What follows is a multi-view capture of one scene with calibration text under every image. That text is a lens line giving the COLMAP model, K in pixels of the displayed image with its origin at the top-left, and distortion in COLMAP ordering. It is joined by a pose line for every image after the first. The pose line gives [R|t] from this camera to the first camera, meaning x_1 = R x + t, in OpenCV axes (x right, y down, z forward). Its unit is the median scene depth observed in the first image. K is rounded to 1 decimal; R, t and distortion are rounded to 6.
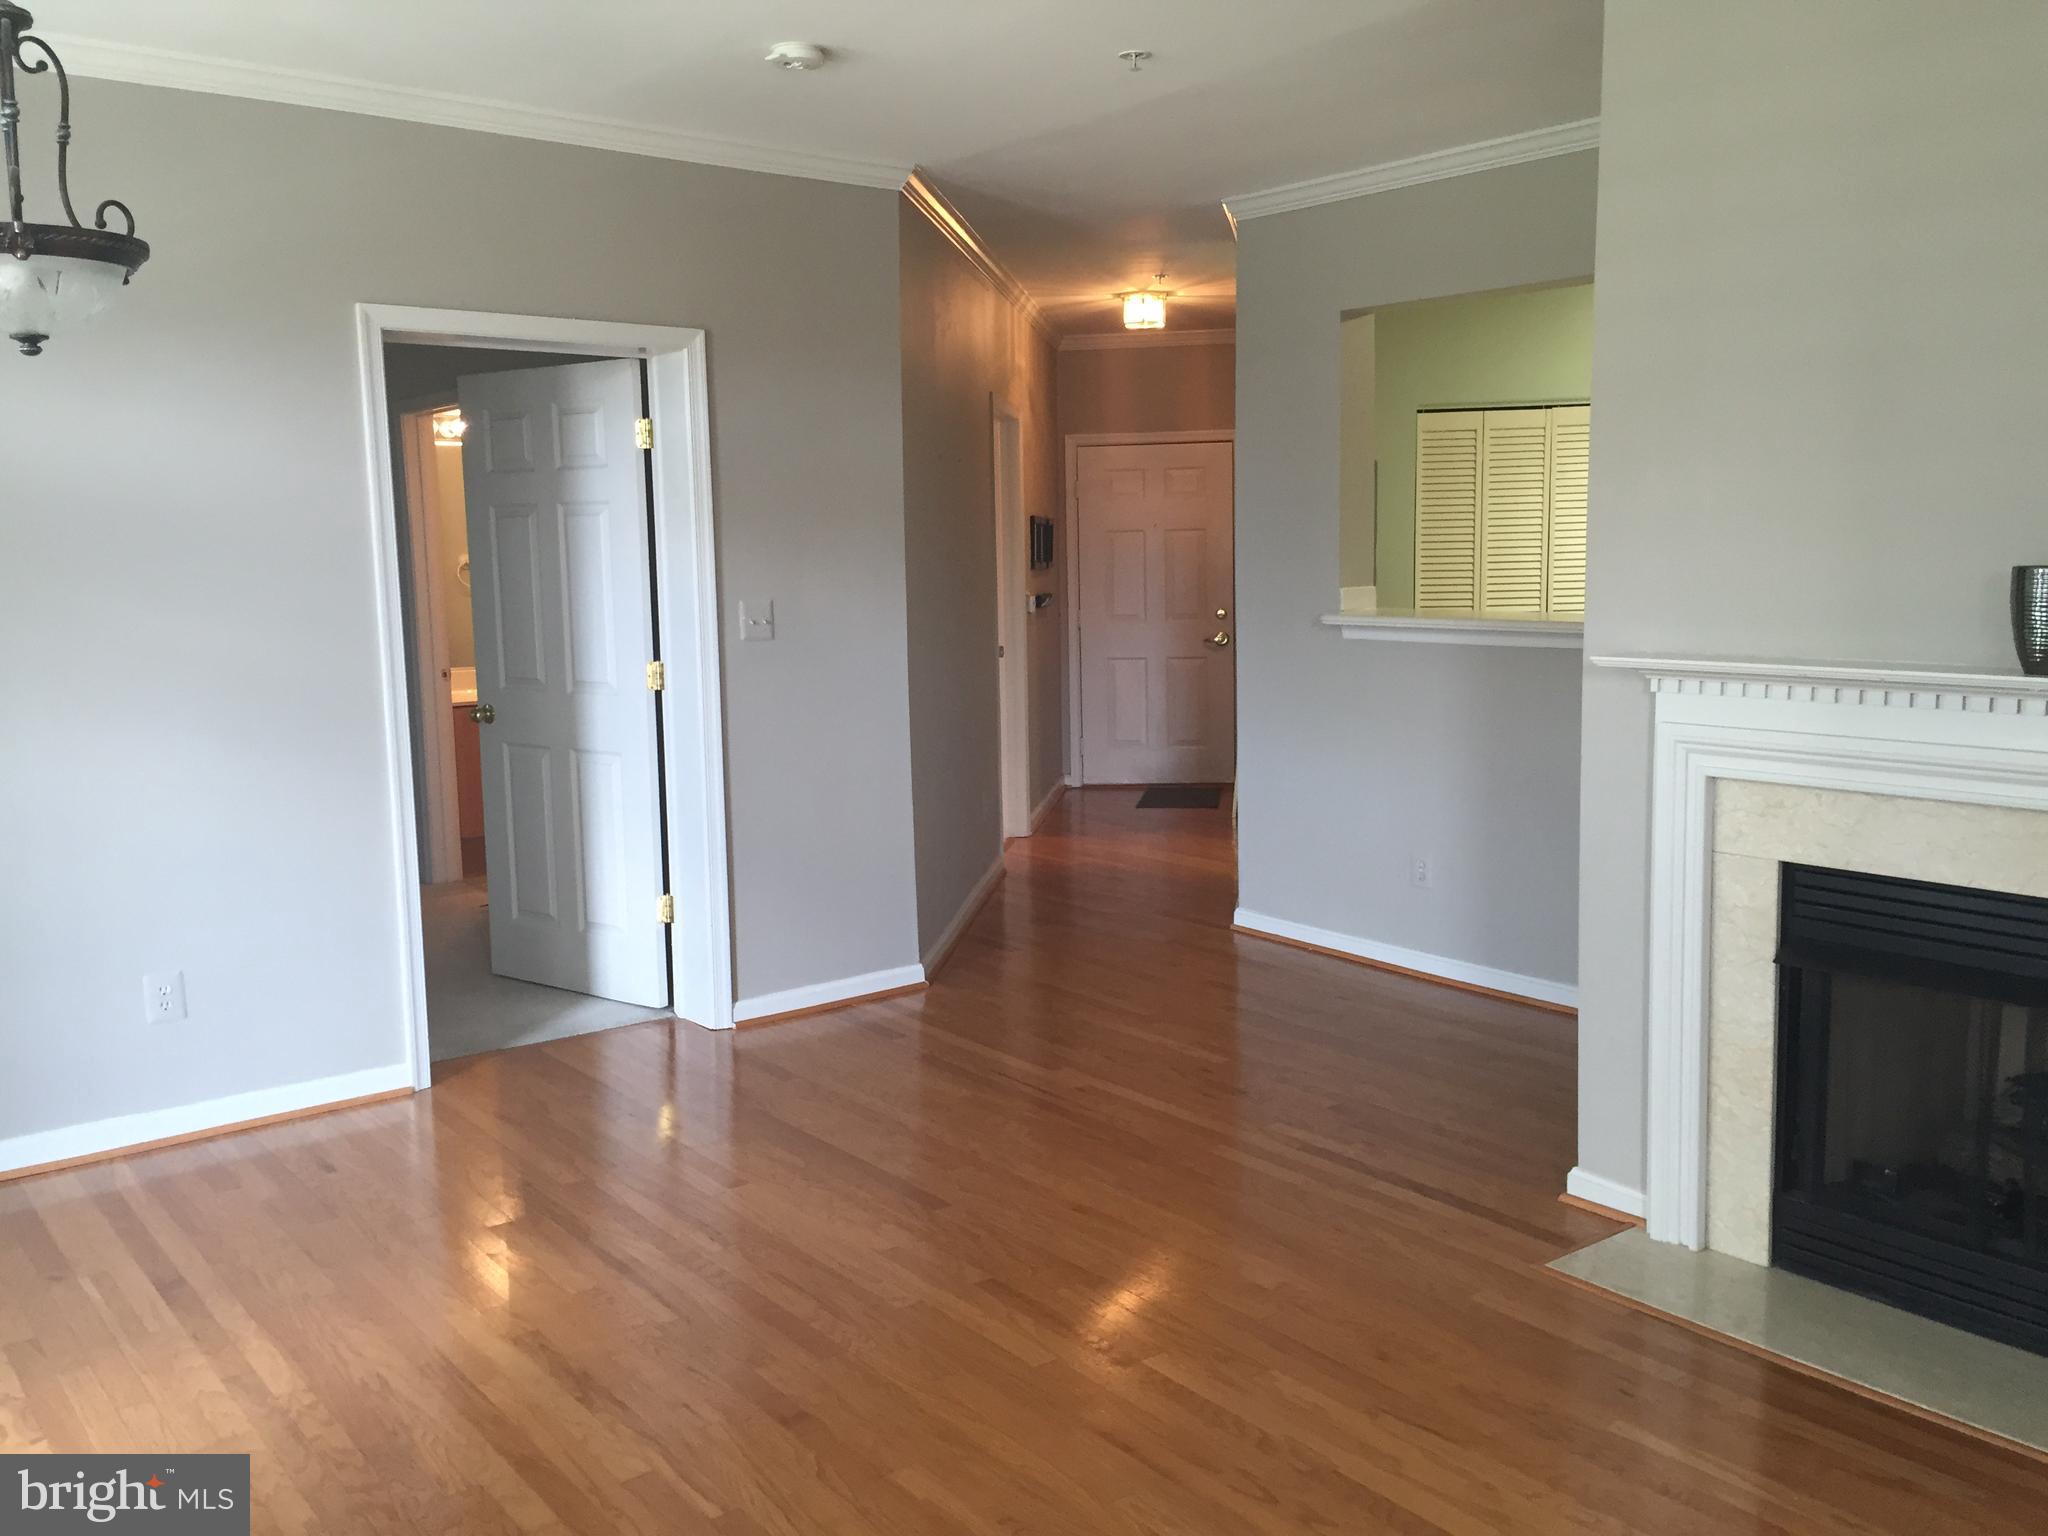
lens RADIAL K [[1780.7, 0, 1022.1], [0, 1780.7, 767.0], [0, 0, 1]] dist [0.095711, -0.103595]
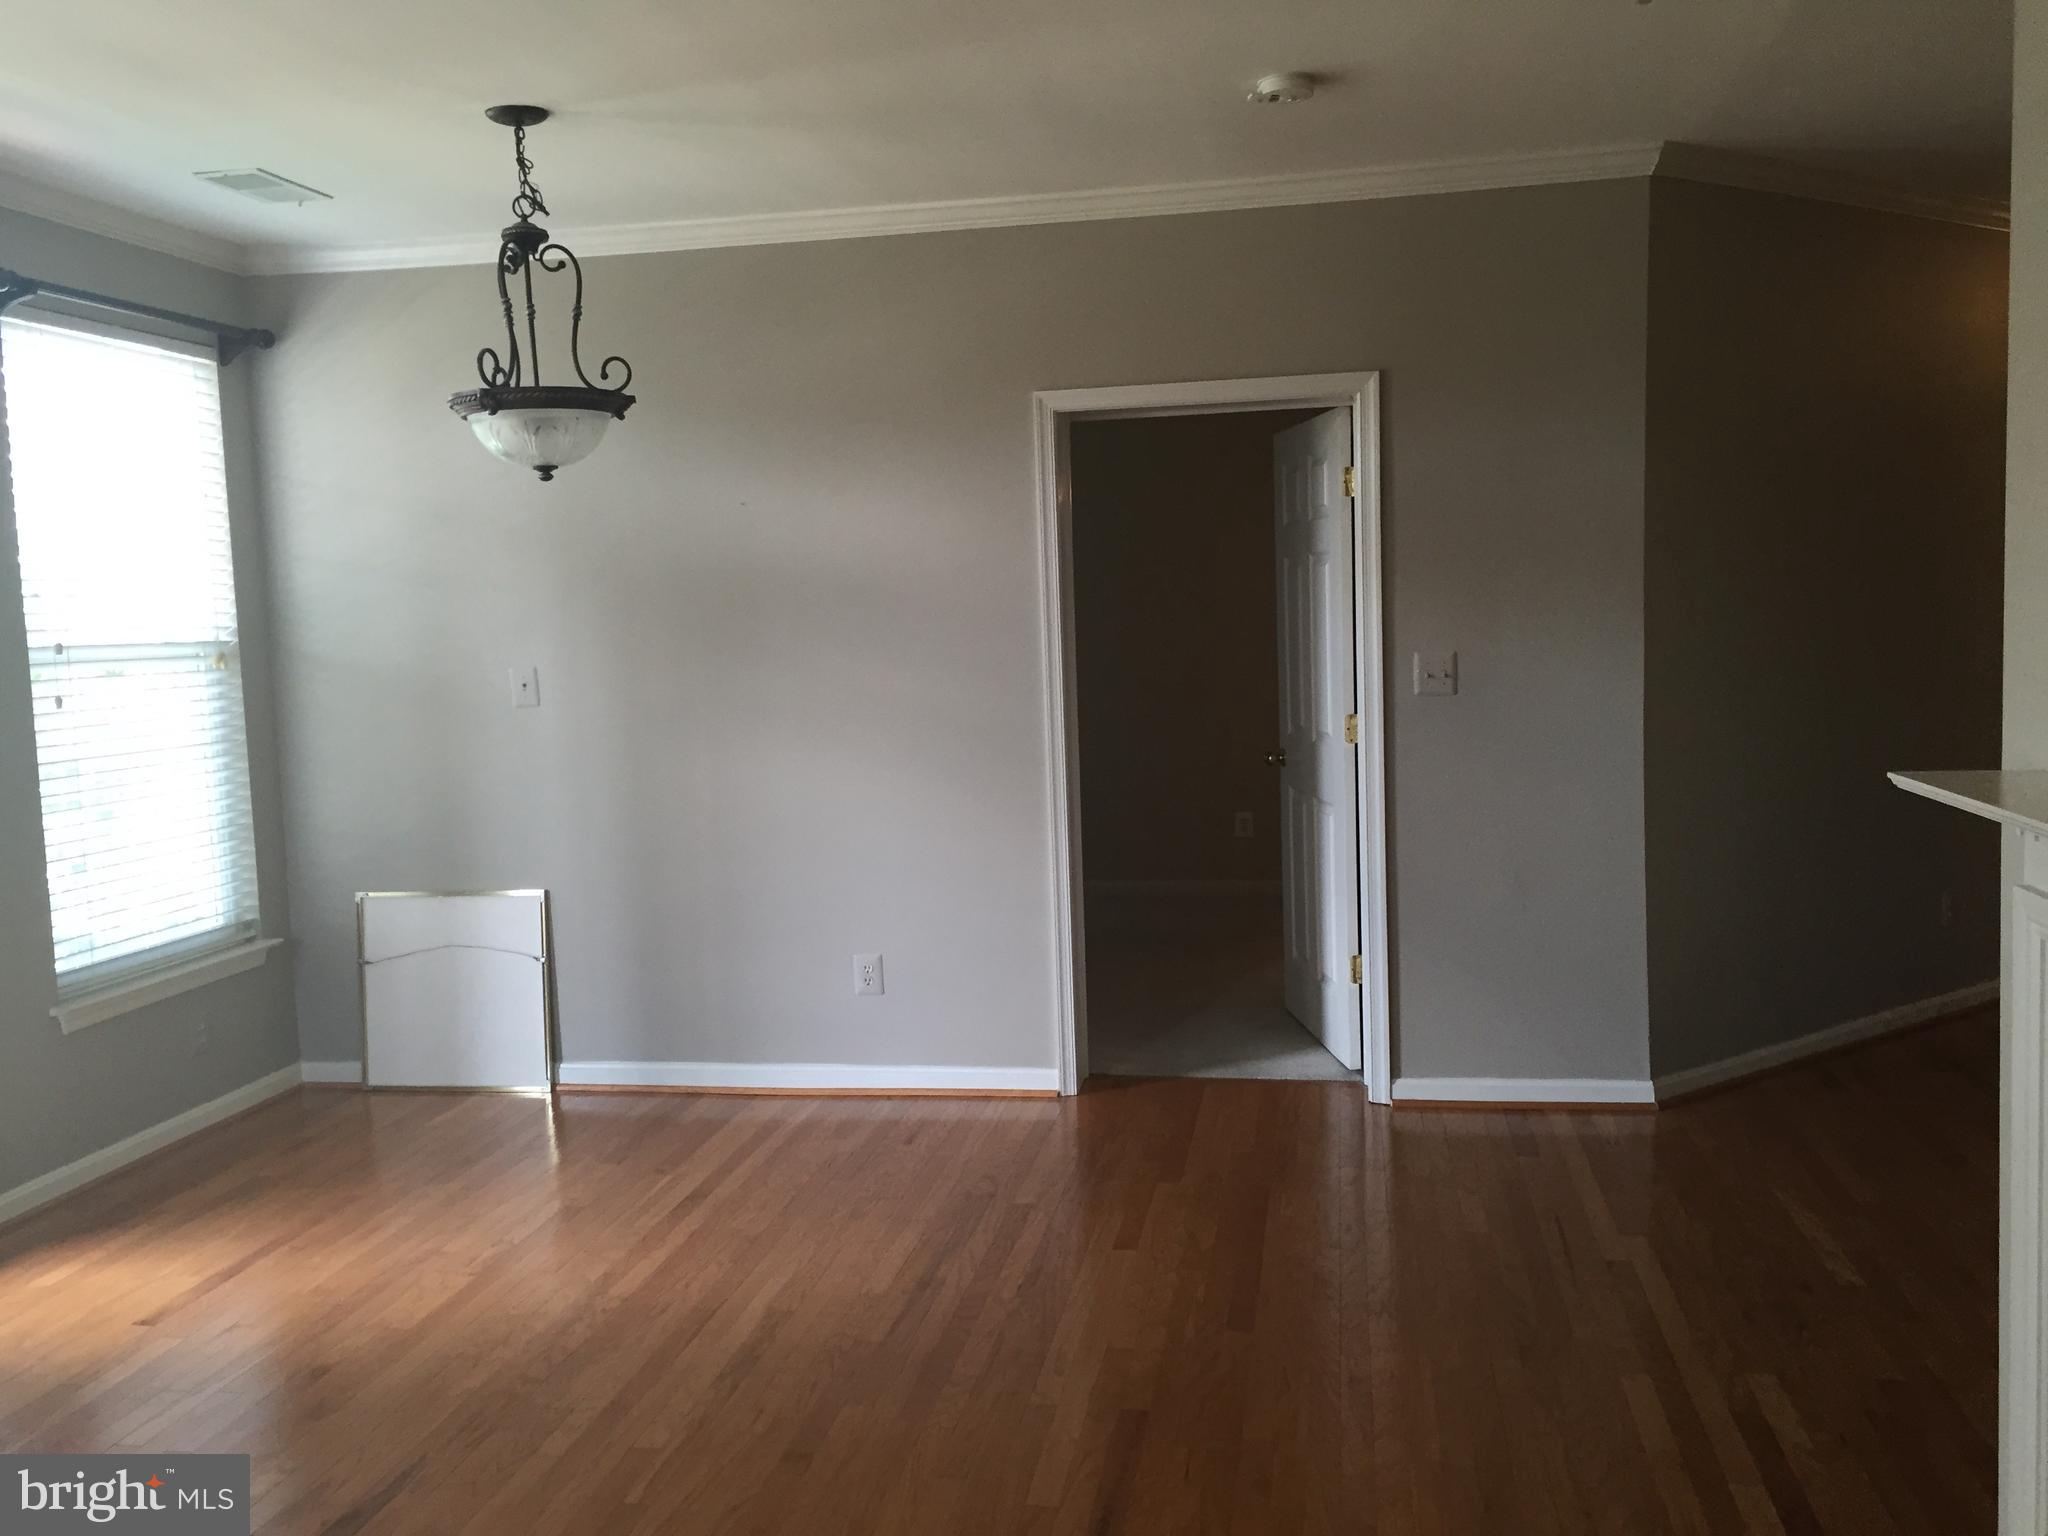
lens RADIAL K [[1780.7, 0, 1035.2], [0, 1780.7, 766.5], [0, 0, 1]] dist [0.095711, -0.103595]
pose [[0.654600, 0.059848, -0.753603, 0.539501], [-0.068849, 0.997438, 0.019407, -0.048510], [0.752834, 0.039181, 0.657044, 0.300729]]
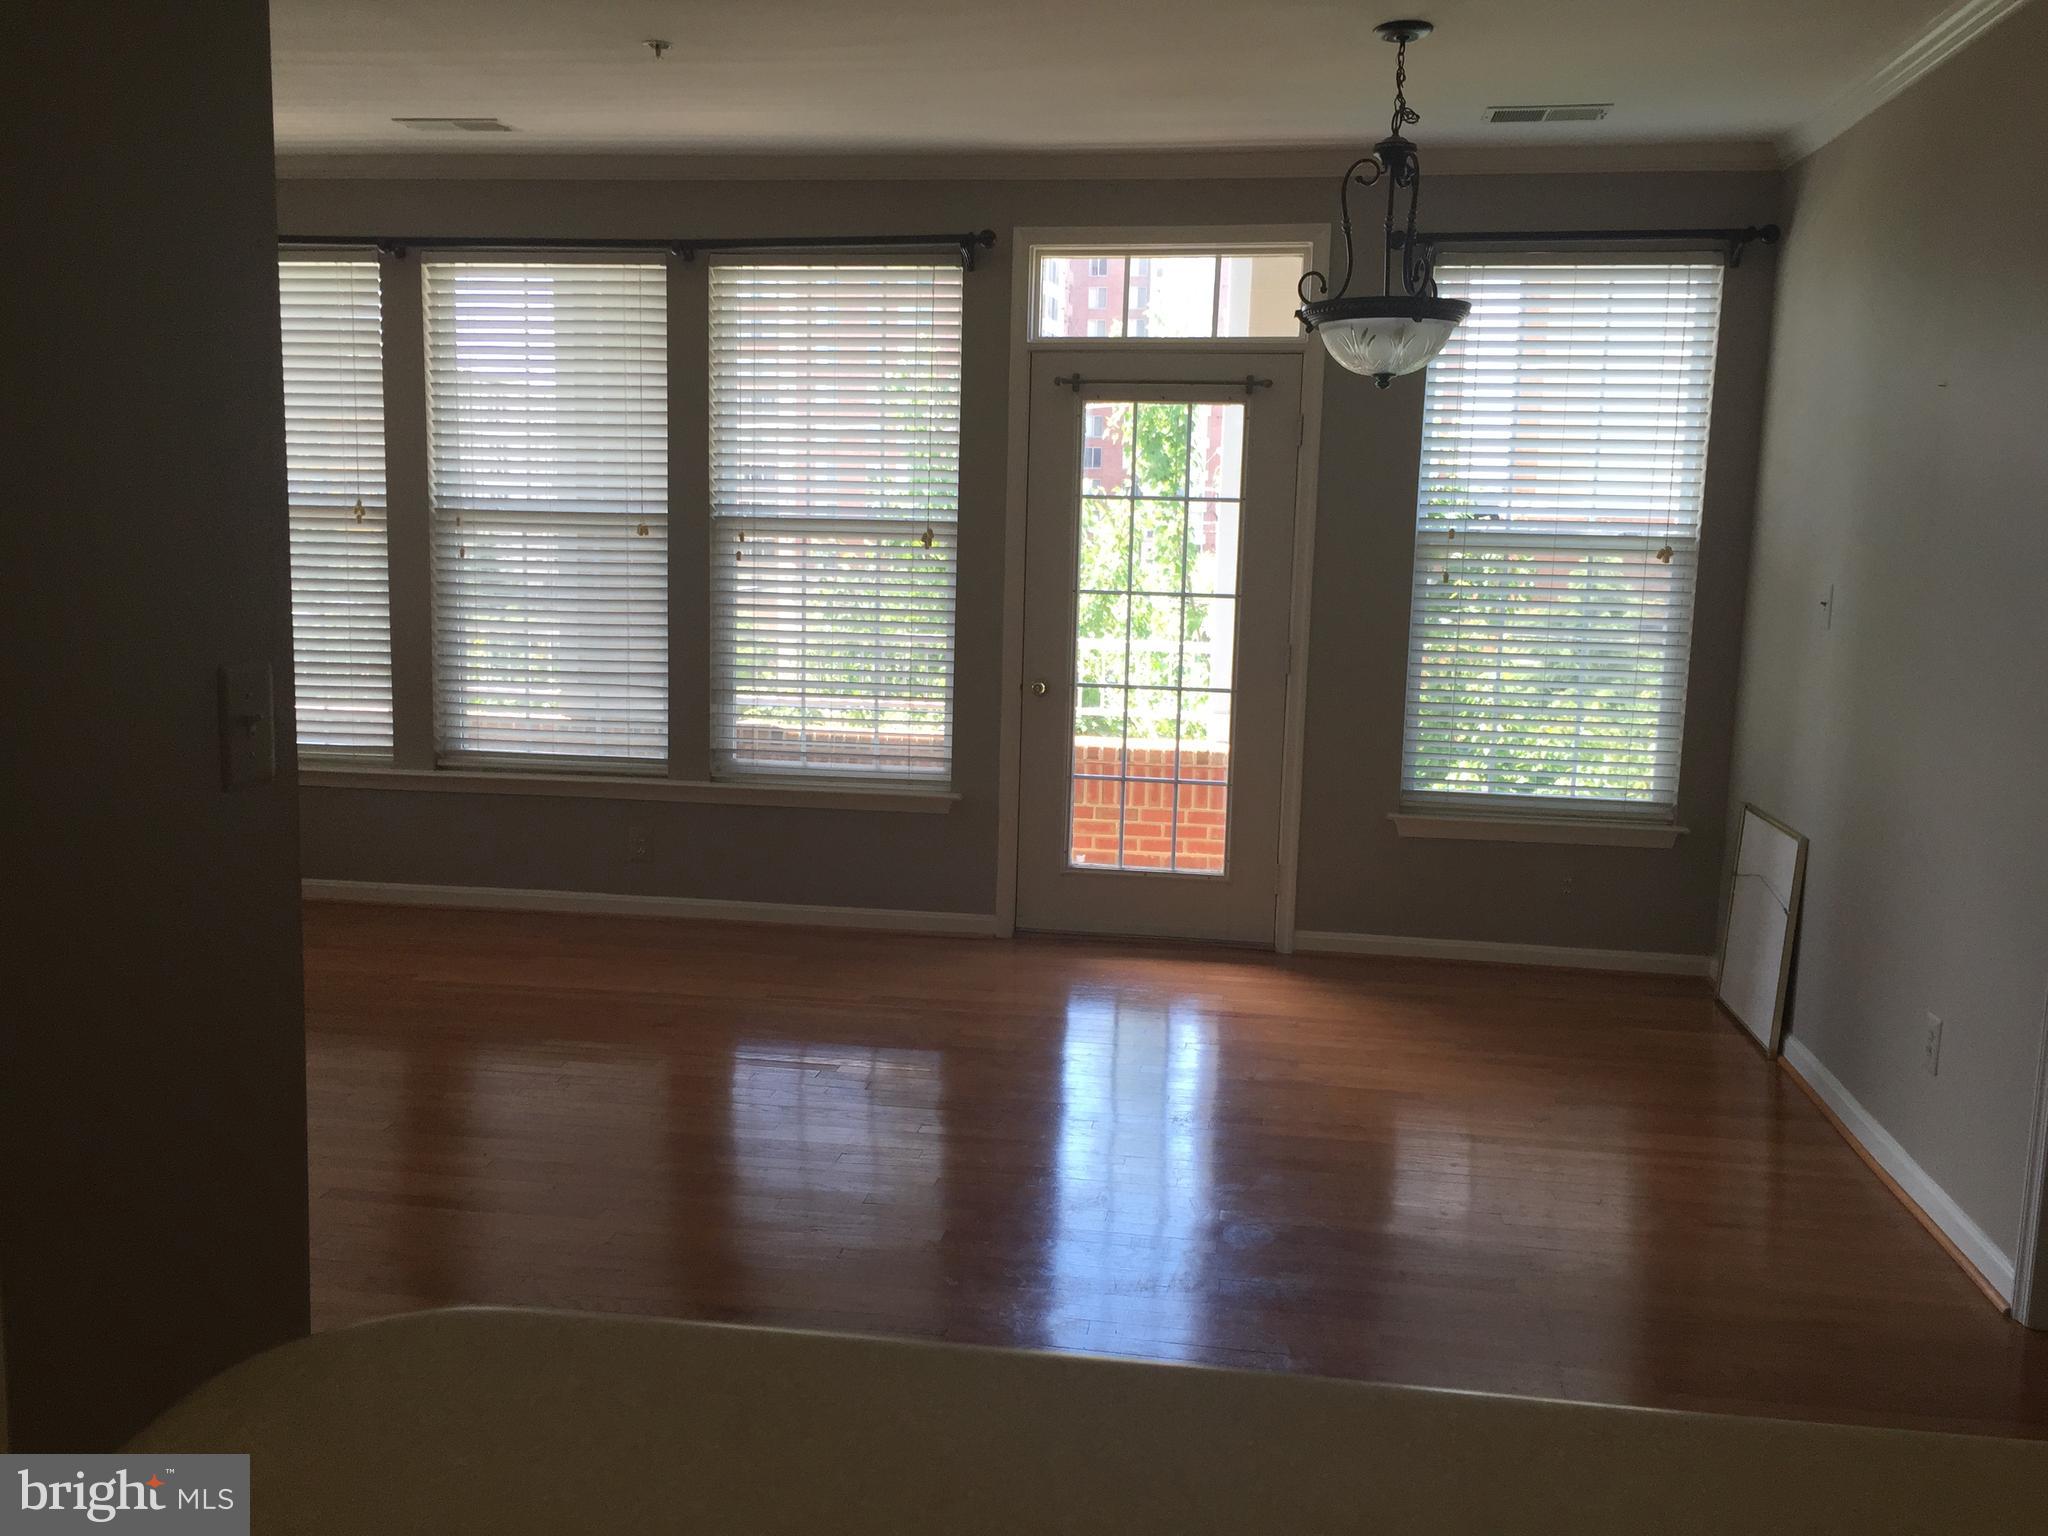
lens RADIAL K [[1780.7, 0, 1024.0], [0, 1780.7, 758.0], [0, 0, 1]] dist [0.095711, -0.103595]
pose [[-0.745071, 0.091418, -0.660690, 0.460690], [-0.090789, 0.967442, 0.236247, -0.189021], [0.660777, 0.236004, -0.712514, 1.402164]]
